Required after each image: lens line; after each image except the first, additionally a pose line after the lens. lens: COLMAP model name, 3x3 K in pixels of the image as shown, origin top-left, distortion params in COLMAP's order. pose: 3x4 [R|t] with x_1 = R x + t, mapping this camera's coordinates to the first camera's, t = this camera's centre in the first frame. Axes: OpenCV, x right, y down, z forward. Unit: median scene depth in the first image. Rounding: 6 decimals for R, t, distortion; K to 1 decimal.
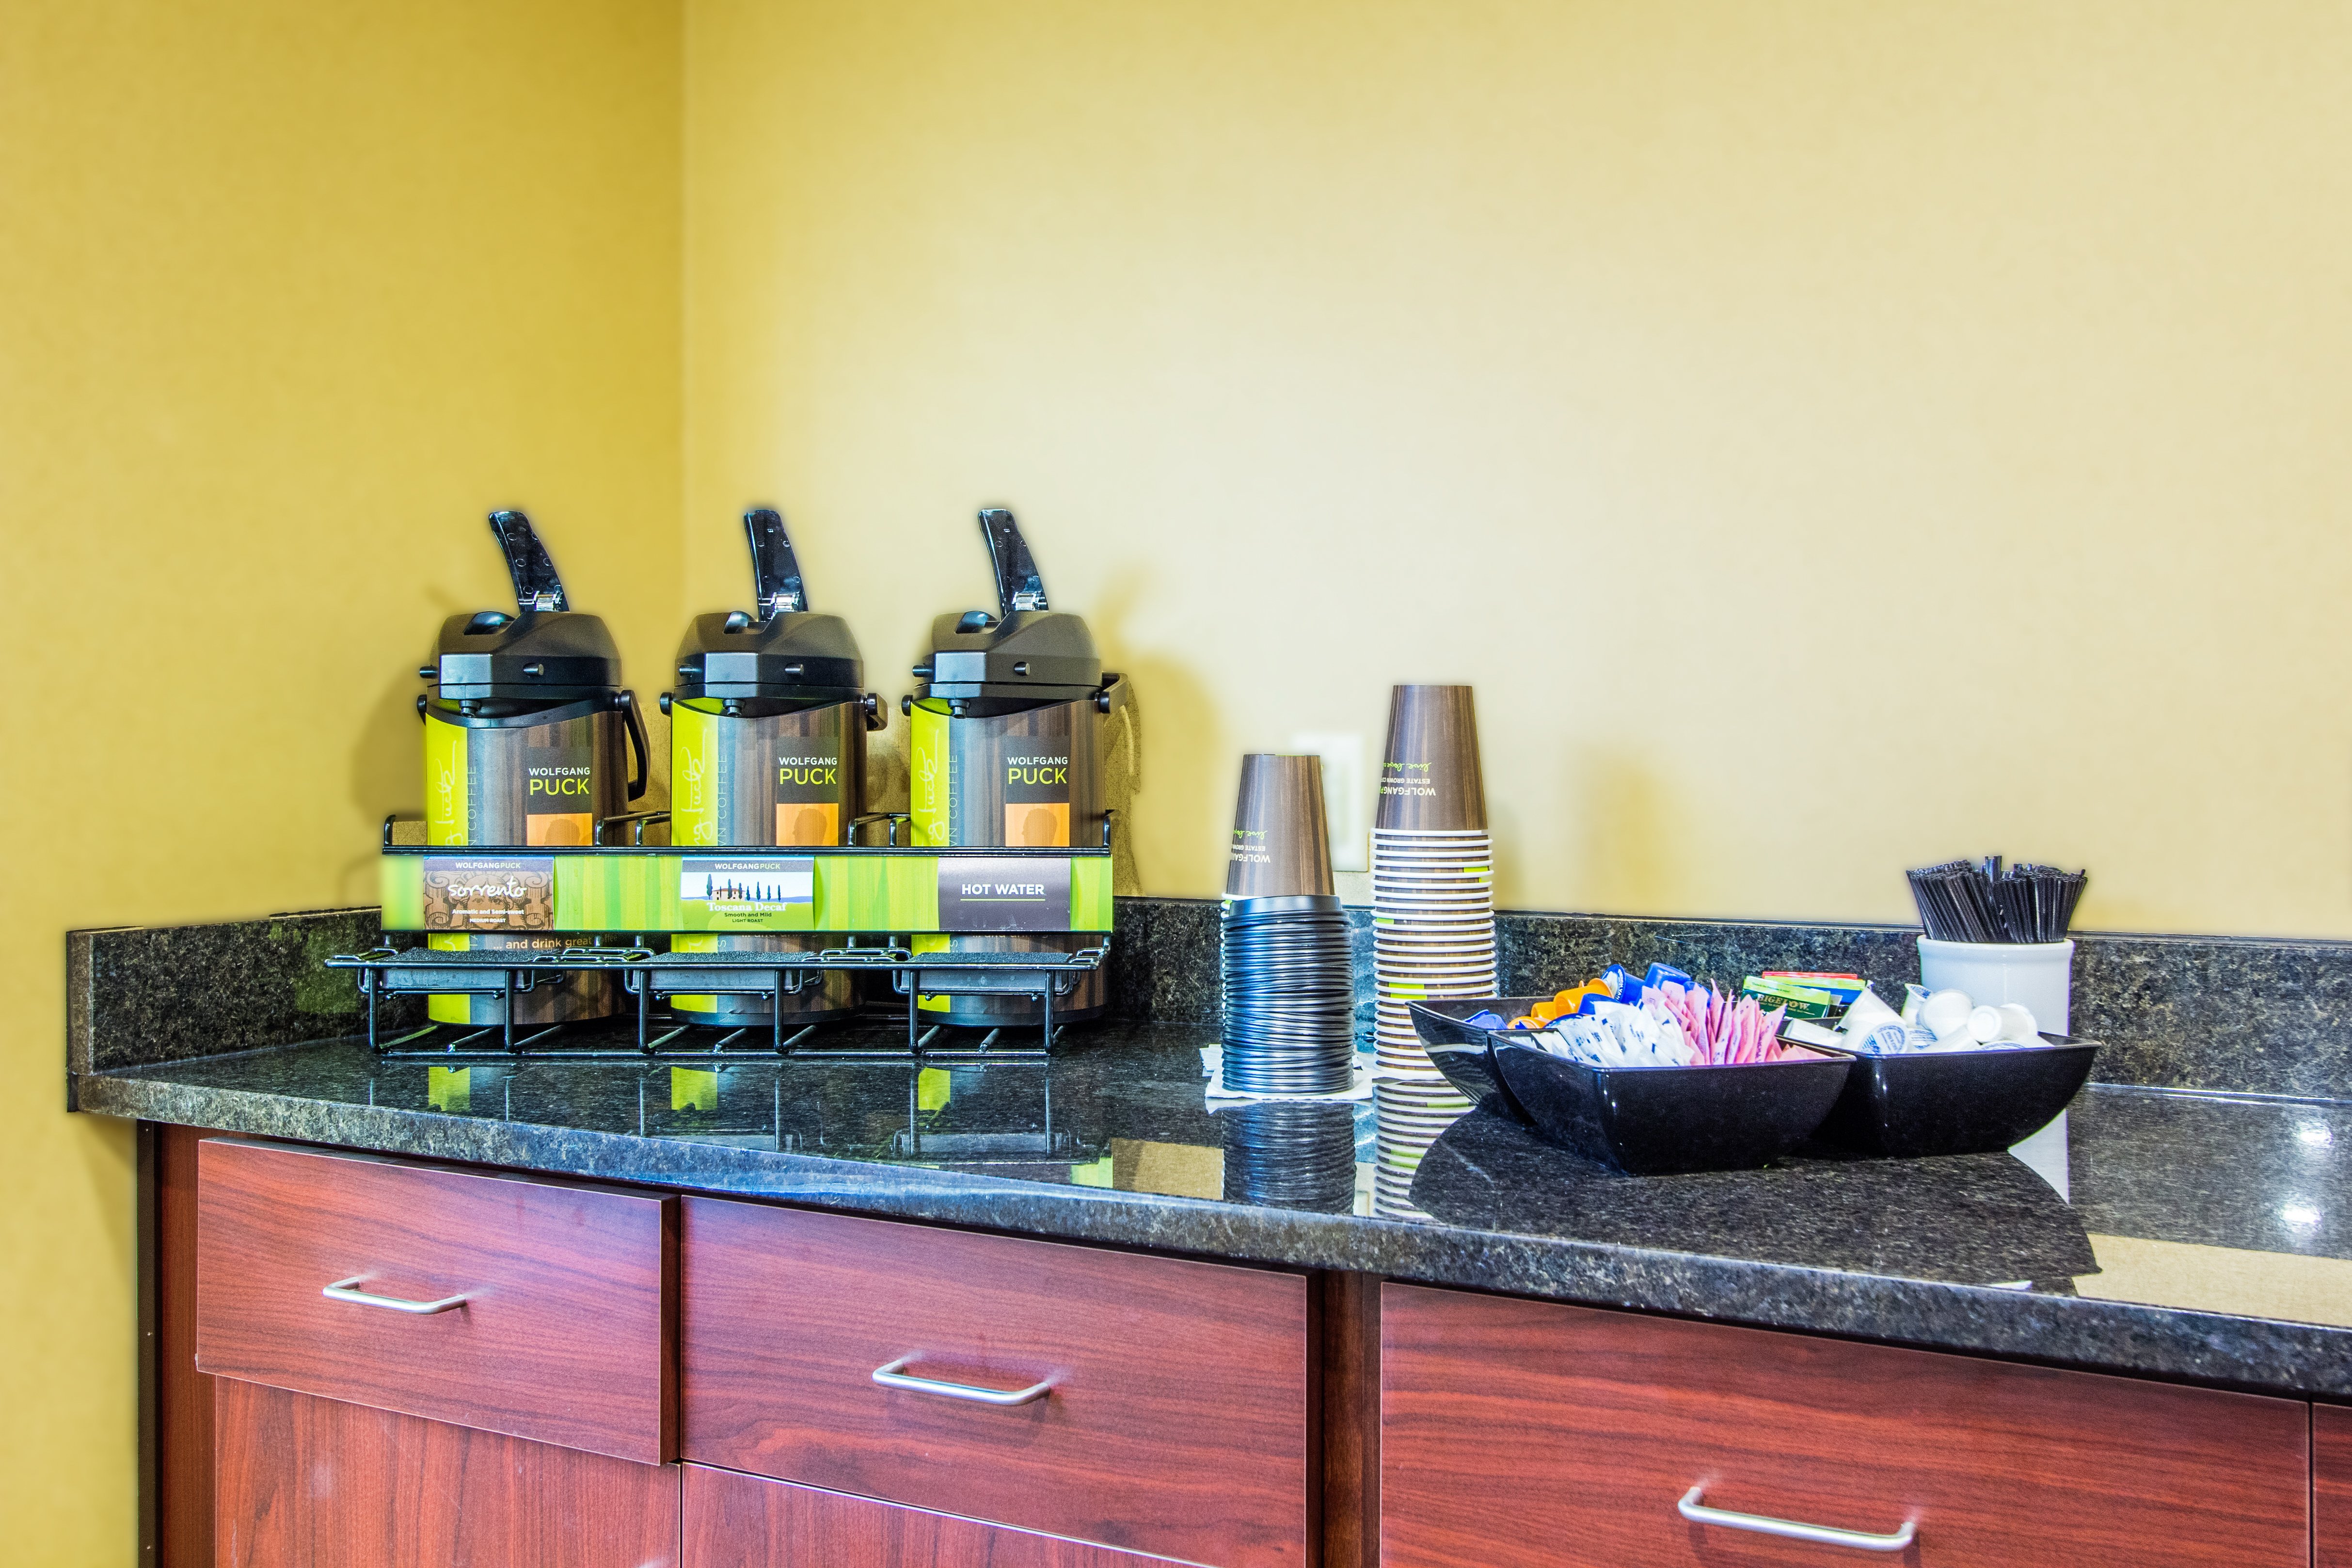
lens RADIAL K [[2072.3, 0, 1175.6], [0, 2072.3, 787.7], [0, 0, 1]] dist [0.001665, 0.000212]
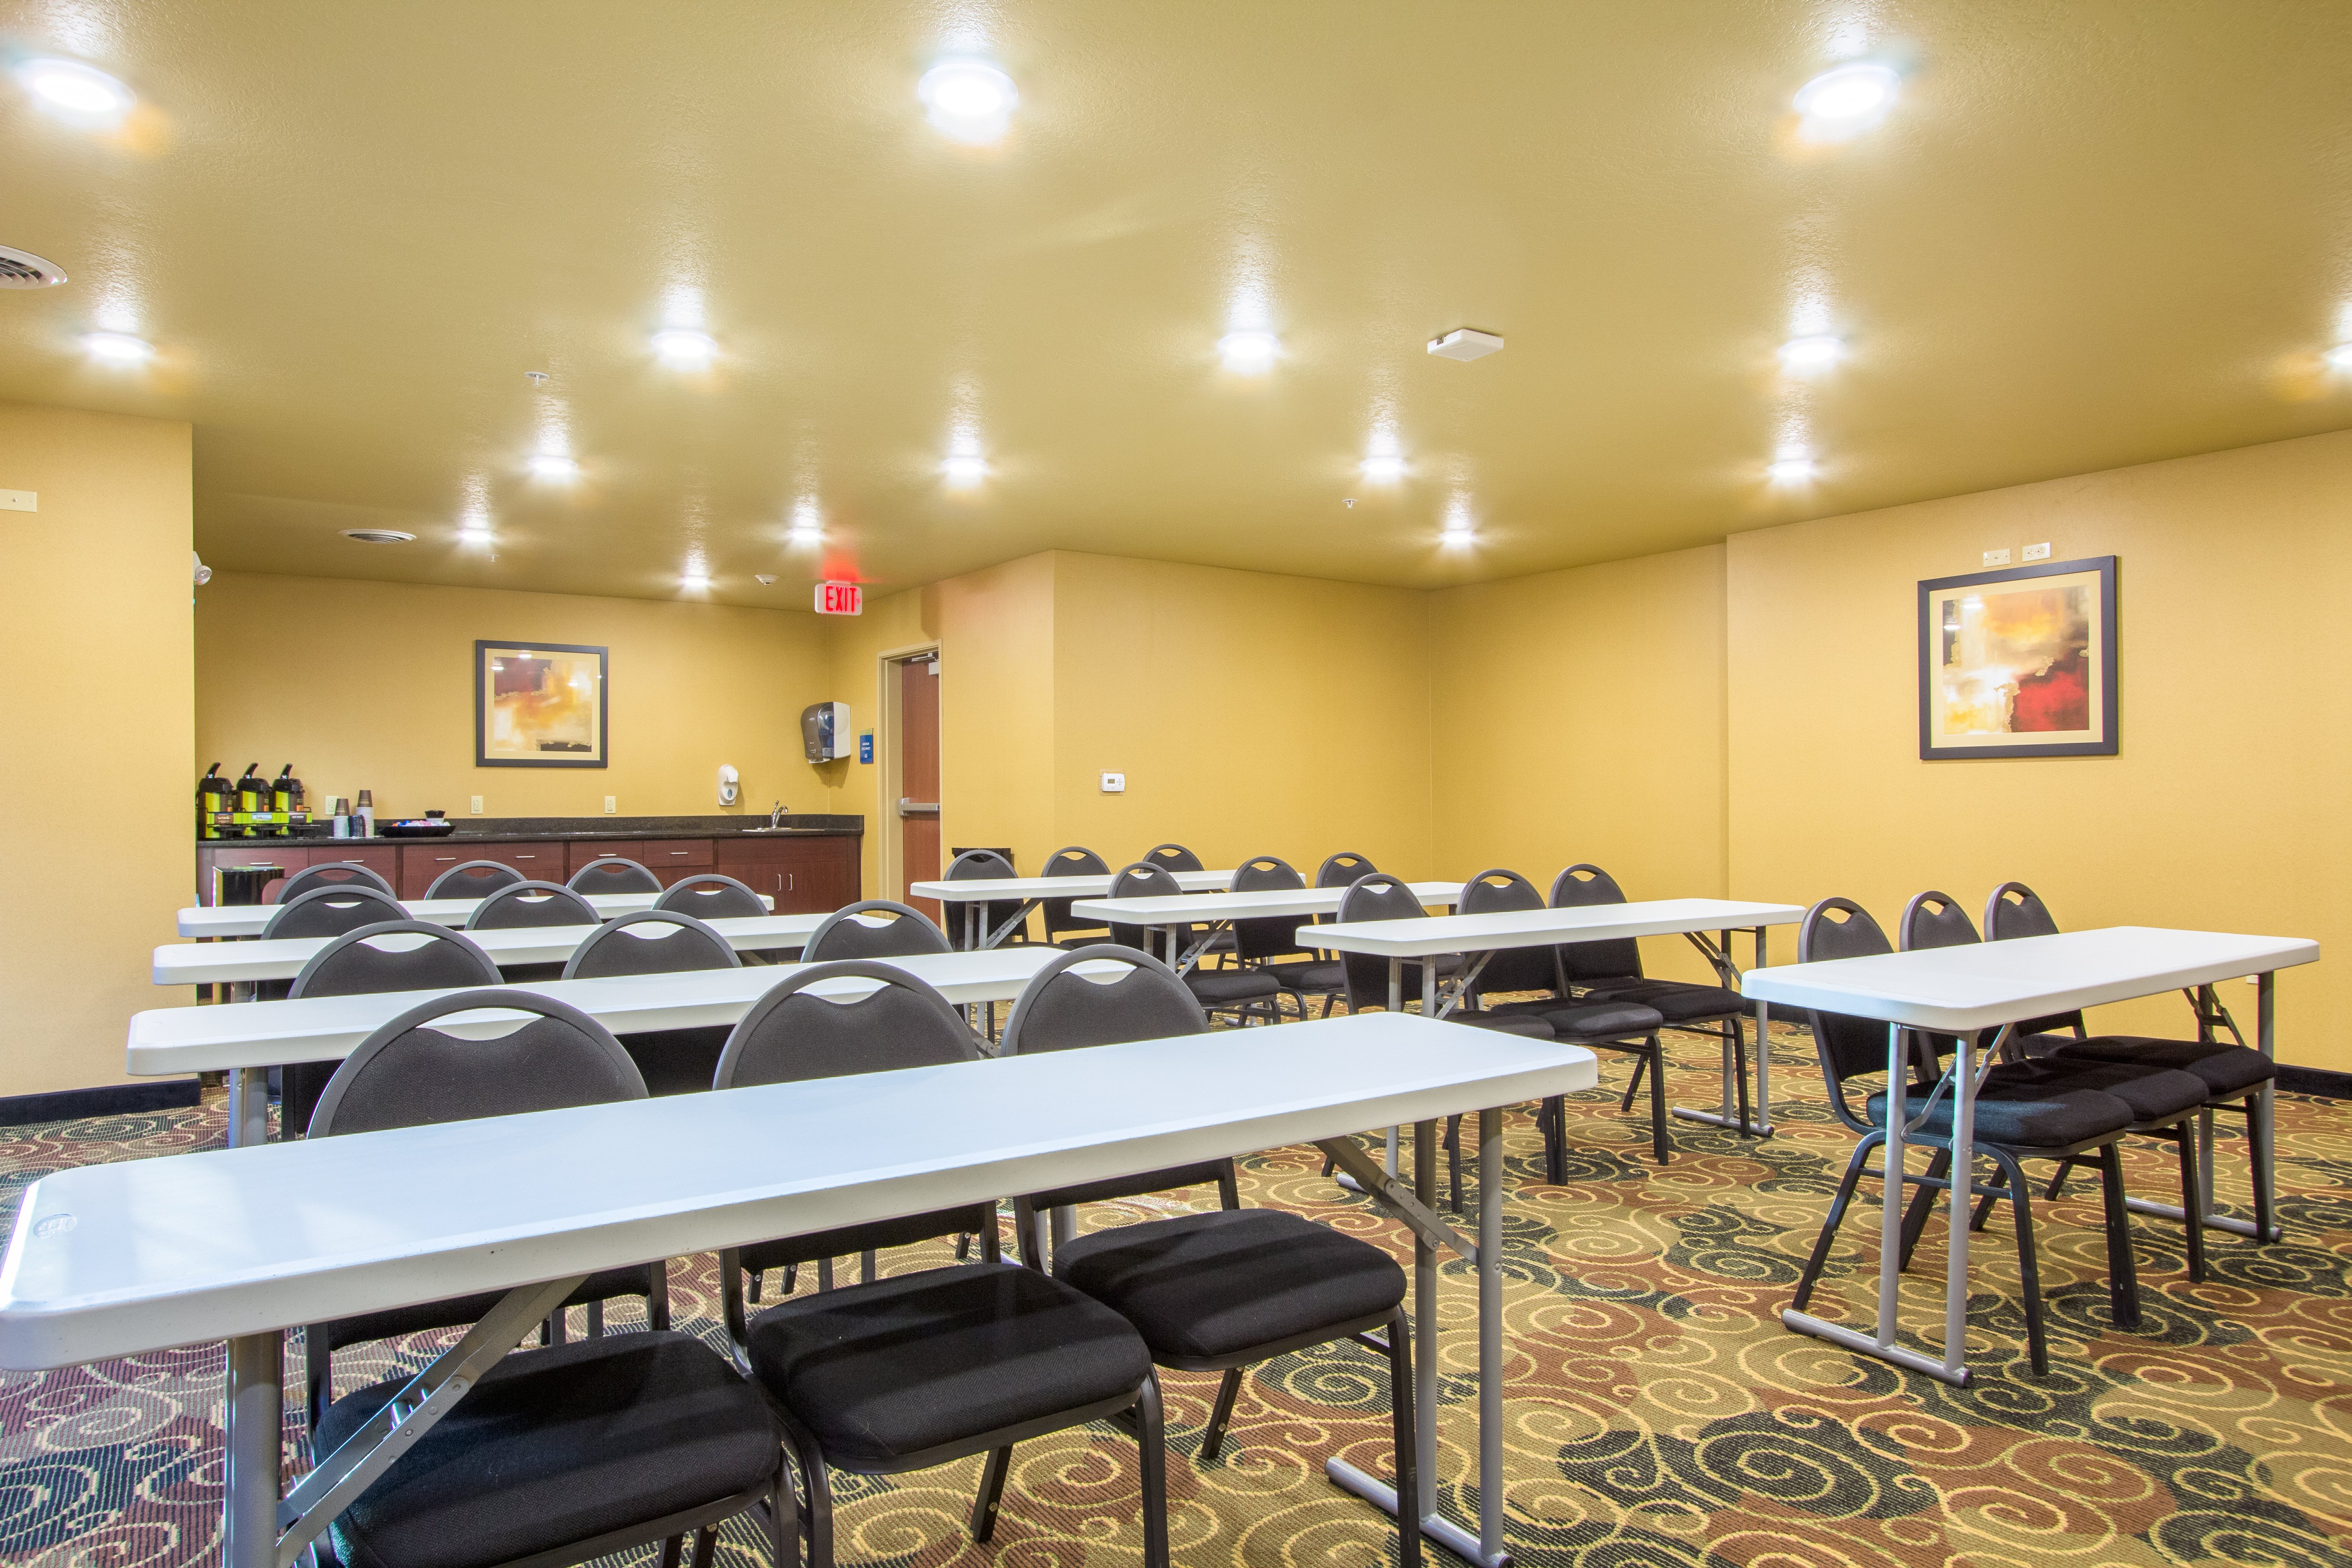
lens RADIAL K [[1488.4, 0, 1177.0], [0, 1488.4, 780.3], [0, 0, 1]] dist [-0.005414, -0.003575]
pose [[0.439541, 0.005861, 0.898203, -3.357749], [-0.003930, 0.999982, -0.004602, -0.066539], [-0.898214, -0.001507, 0.439556, -4.028191]]
